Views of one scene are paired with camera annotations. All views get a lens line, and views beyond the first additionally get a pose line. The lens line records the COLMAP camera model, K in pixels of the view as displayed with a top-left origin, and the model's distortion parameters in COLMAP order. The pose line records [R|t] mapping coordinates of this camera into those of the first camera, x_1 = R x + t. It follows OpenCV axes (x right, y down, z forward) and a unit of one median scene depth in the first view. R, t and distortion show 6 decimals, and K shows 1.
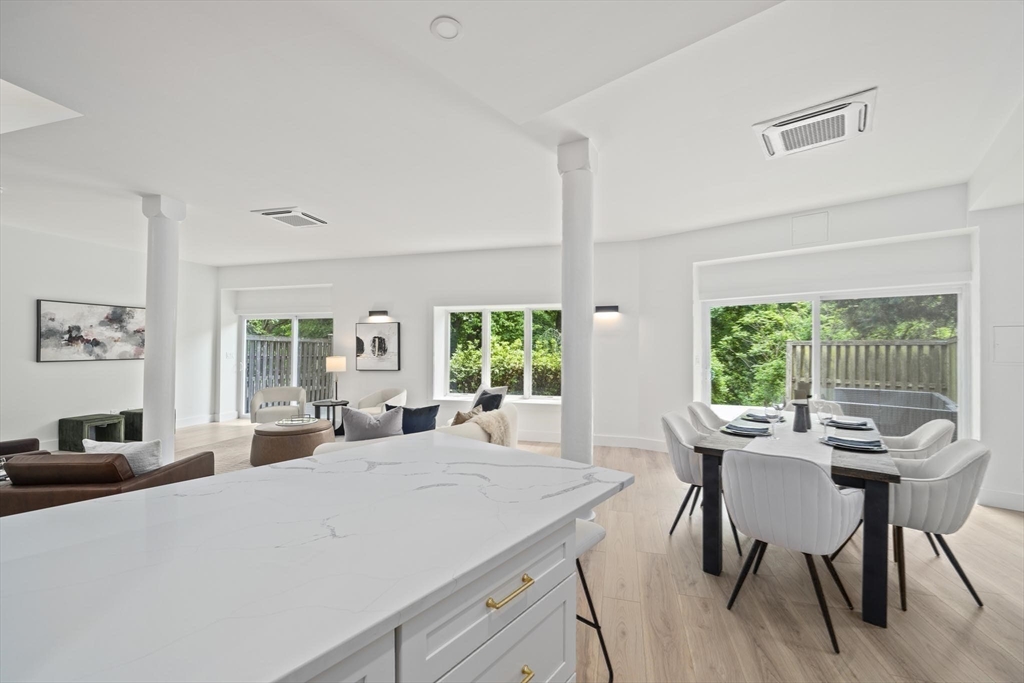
lens RADIAL K [[408.0, 0, 512.1], [0, 408.0, 345.6], [0, 0, 1]] dist [0.003287, -0.000144]
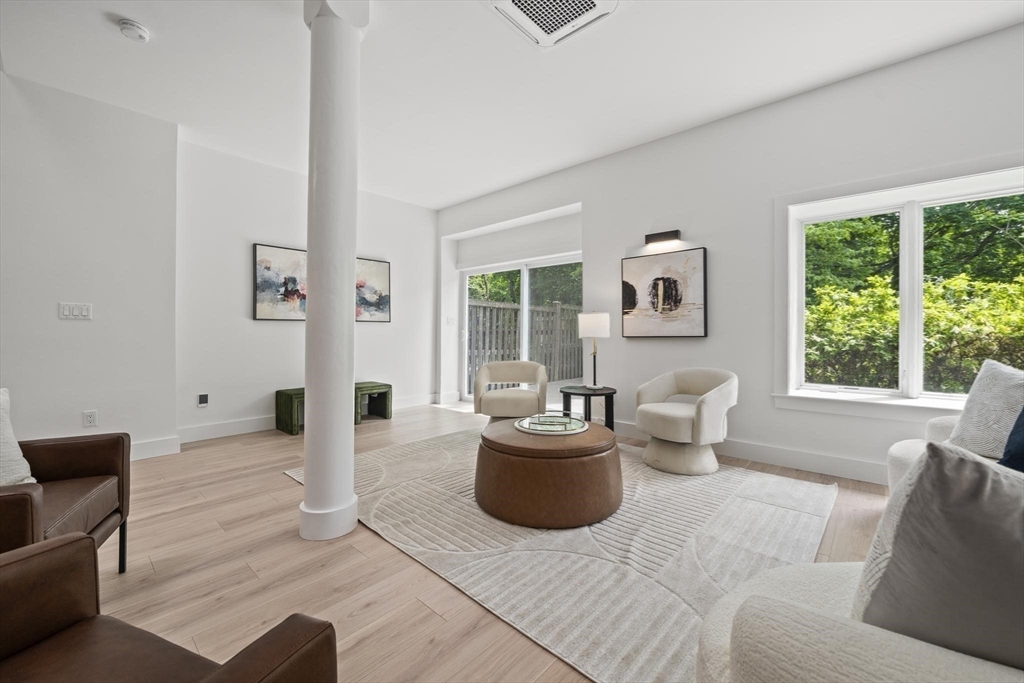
lens RADIAL K [[408.0, 0, 511.4], [0, 408.0, 337.3], [0, 0, 1]] dist [0.003287, -0.000144]
pose [[0.890063, 0.001442, -0.455835, -0.257128], [0.004249, 0.999925, 0.011461, 0.053316], [0.455817, -0.012138, 0.889991, 0.398195]]
